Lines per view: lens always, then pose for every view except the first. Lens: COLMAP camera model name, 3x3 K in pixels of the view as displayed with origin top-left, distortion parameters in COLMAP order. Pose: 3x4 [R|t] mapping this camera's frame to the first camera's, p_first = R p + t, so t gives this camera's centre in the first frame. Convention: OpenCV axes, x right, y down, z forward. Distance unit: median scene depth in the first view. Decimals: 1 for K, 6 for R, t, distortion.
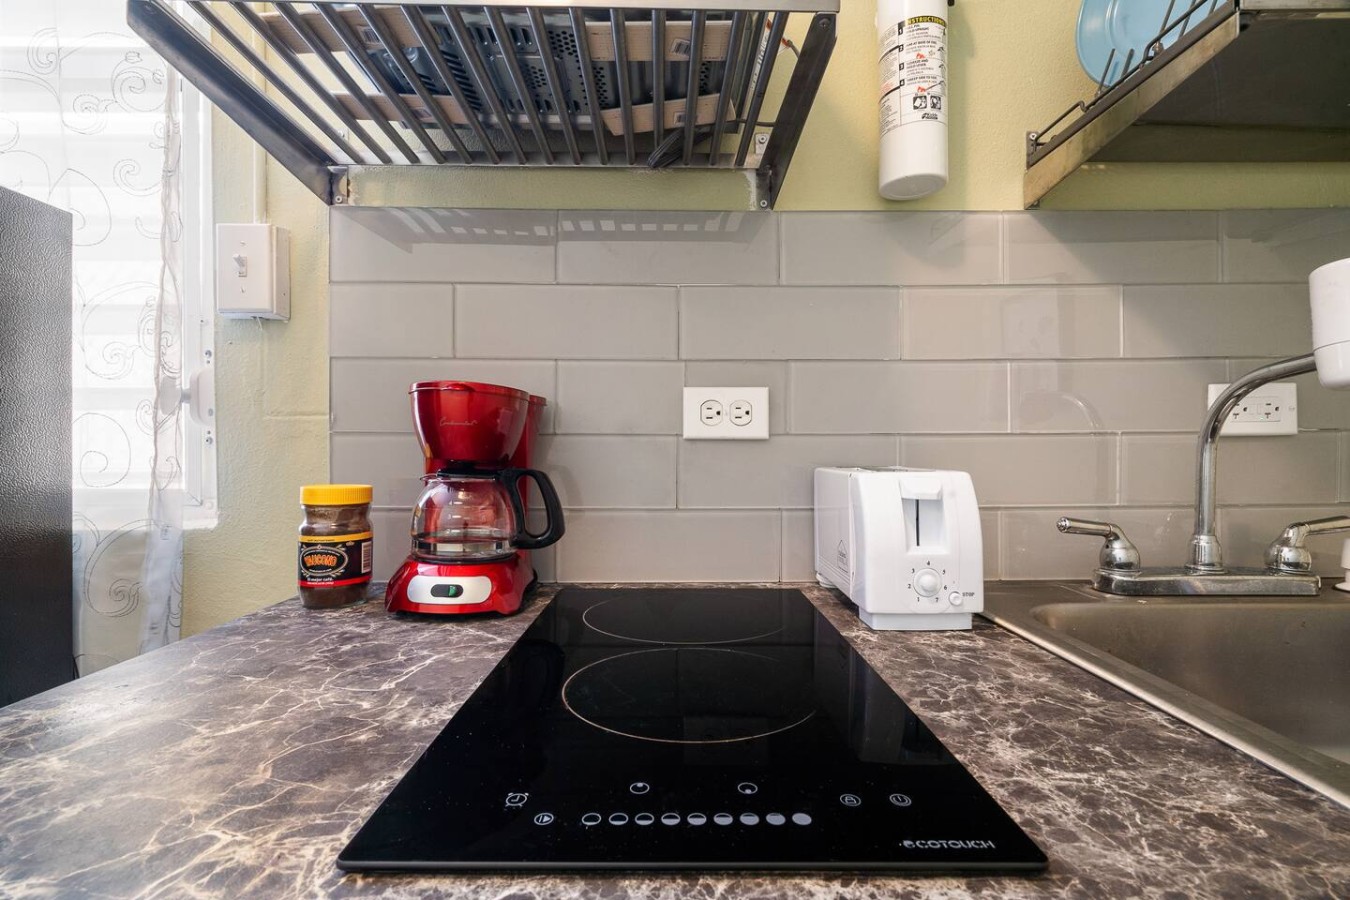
lens RADIAL K [[612.7, 0, 672.4], [0, 612.7, 449.8], [0, 0, 1]] dist [-0.002832, 0.000550]
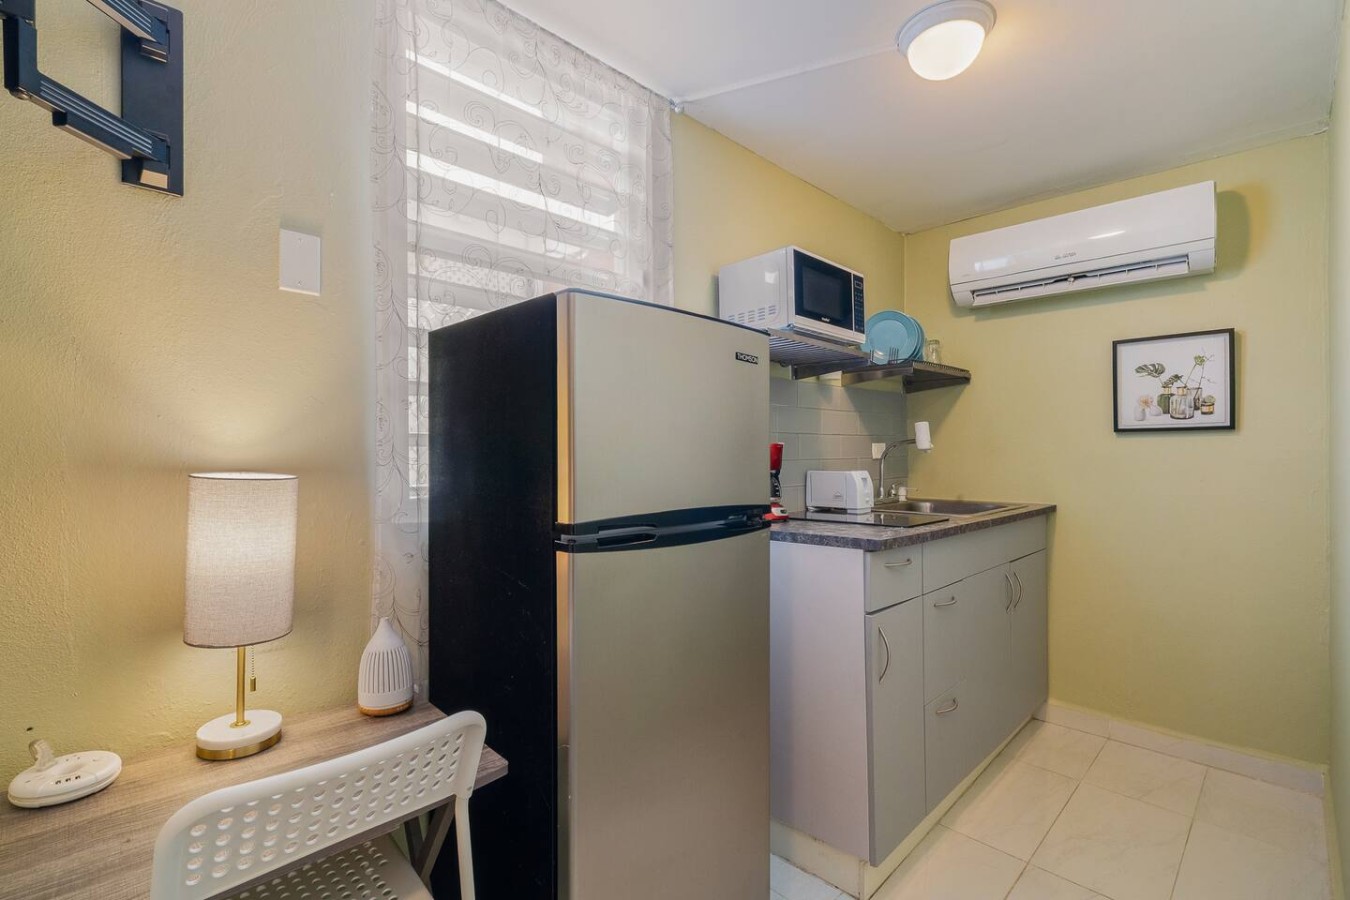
lens RADIAL K [[612.7, 0, 691.8], [0, 612.7, 448.0], [0, 0, 1]] dist [-0.002832, 0.000550]
pose [[0.710133, 0.005760, 0.704044, -2.575146], [0.005855, 0.999884, -0.014085, -0.048453], [-0.704043, 0.014124, 0.710017, -0.805589]]
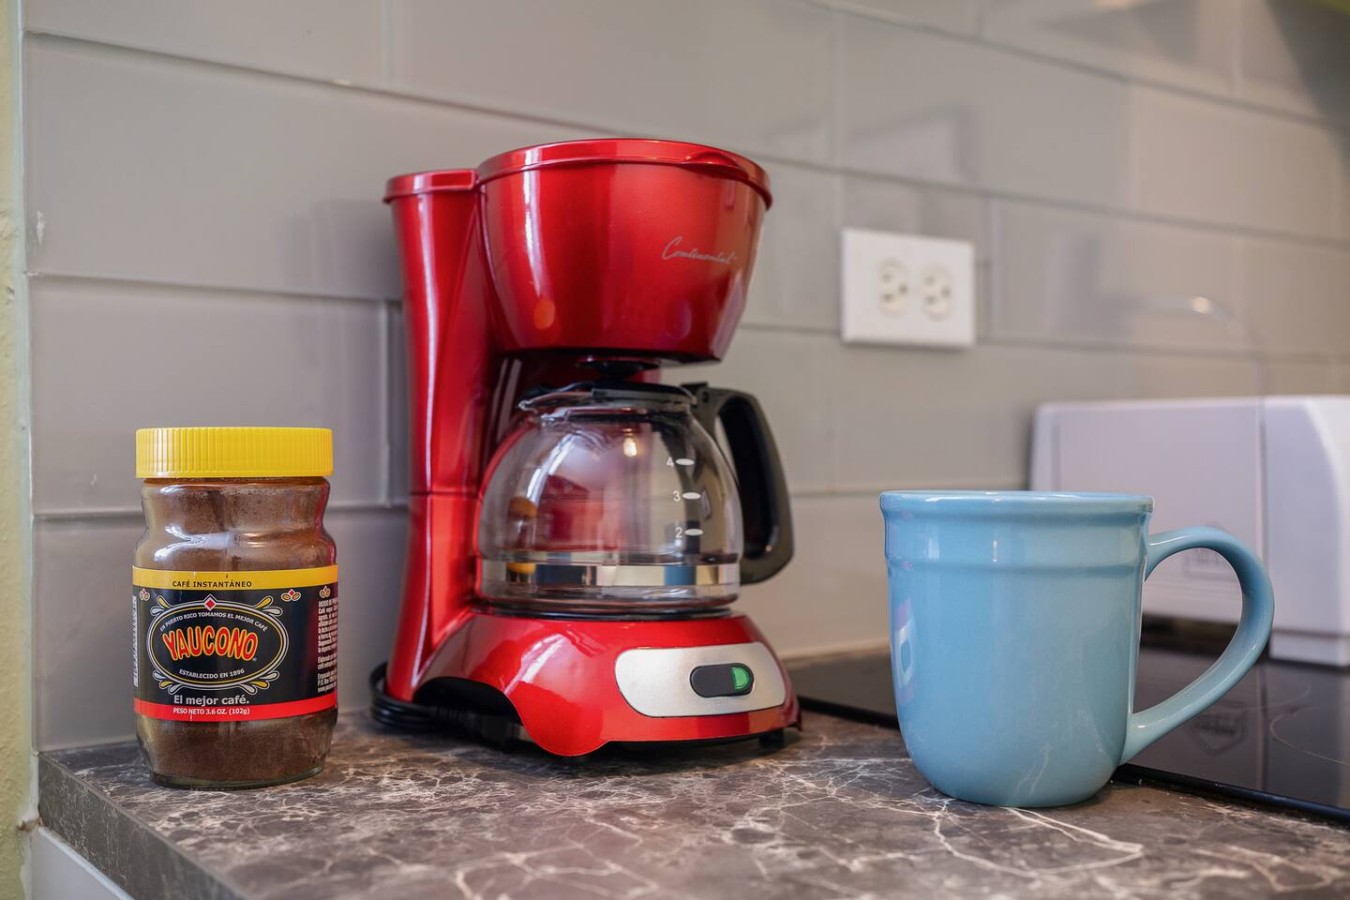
lens RADIAL K [[1347.0, 0, 684.1], [0, 1347.0, 452.3], [0, 0, 1]] dist [-0.002603, 0.000000]
pose [[0.798152, 0.003108, 0.602448, -0.811866], [-0.003172, 0.999995, -0.000957, 0.081505], [-0.602448, -0.001147, 0.798157, 0.303252]]
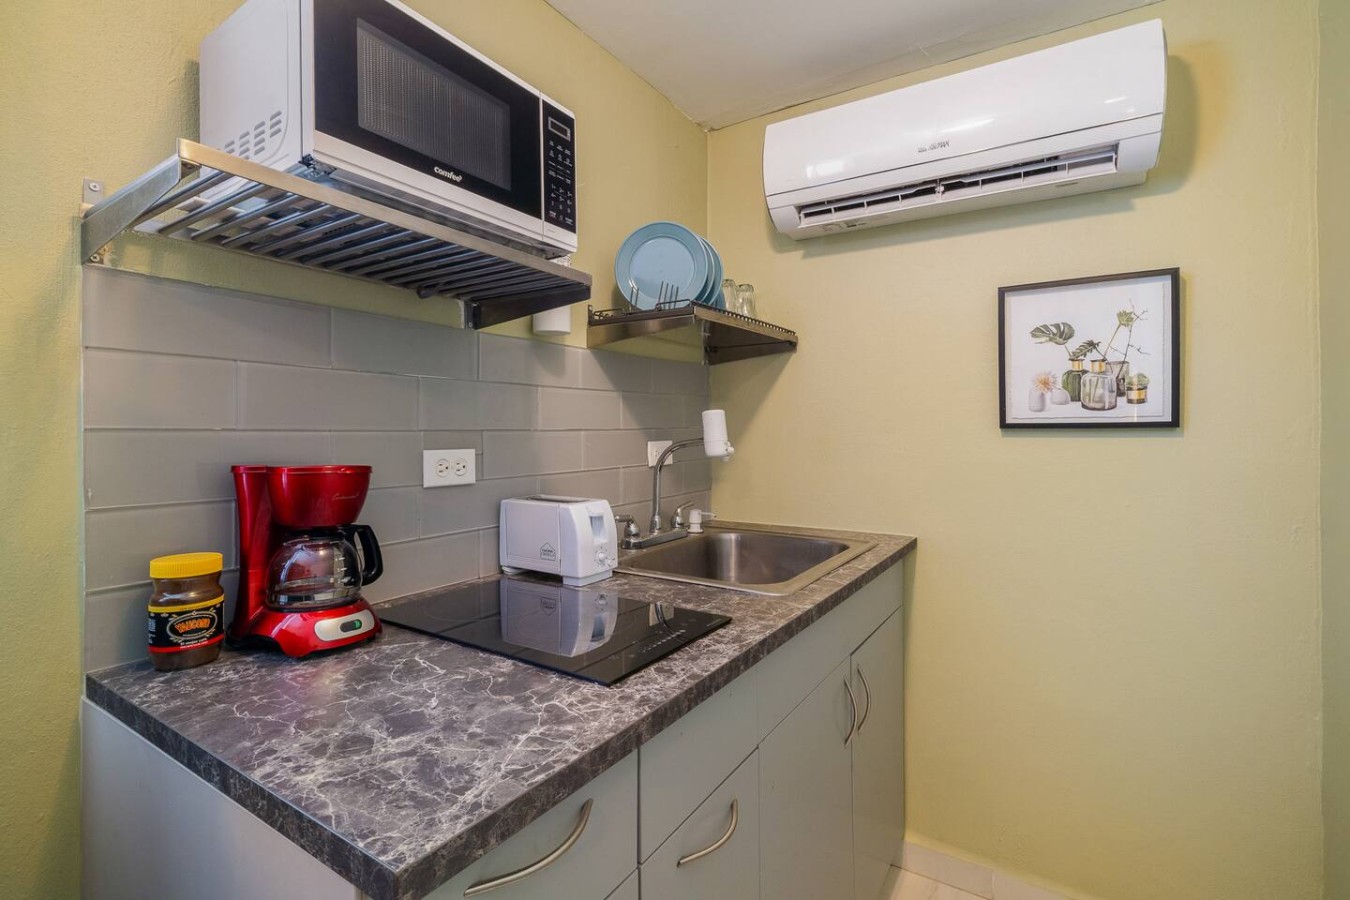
lens RADIAL K [[612.7, 0, 674.3], [0, 612.7, 417.4], [0, 0, 1]] dist [-0.002832, 0.000550]
pose [[0.560211, 0.017537, 0.828164, -0.955477], [0.004345, 0.999700, -0.024109, -0.164831], [-0.828339, 0.017104, 0.559966, -0.294562]]
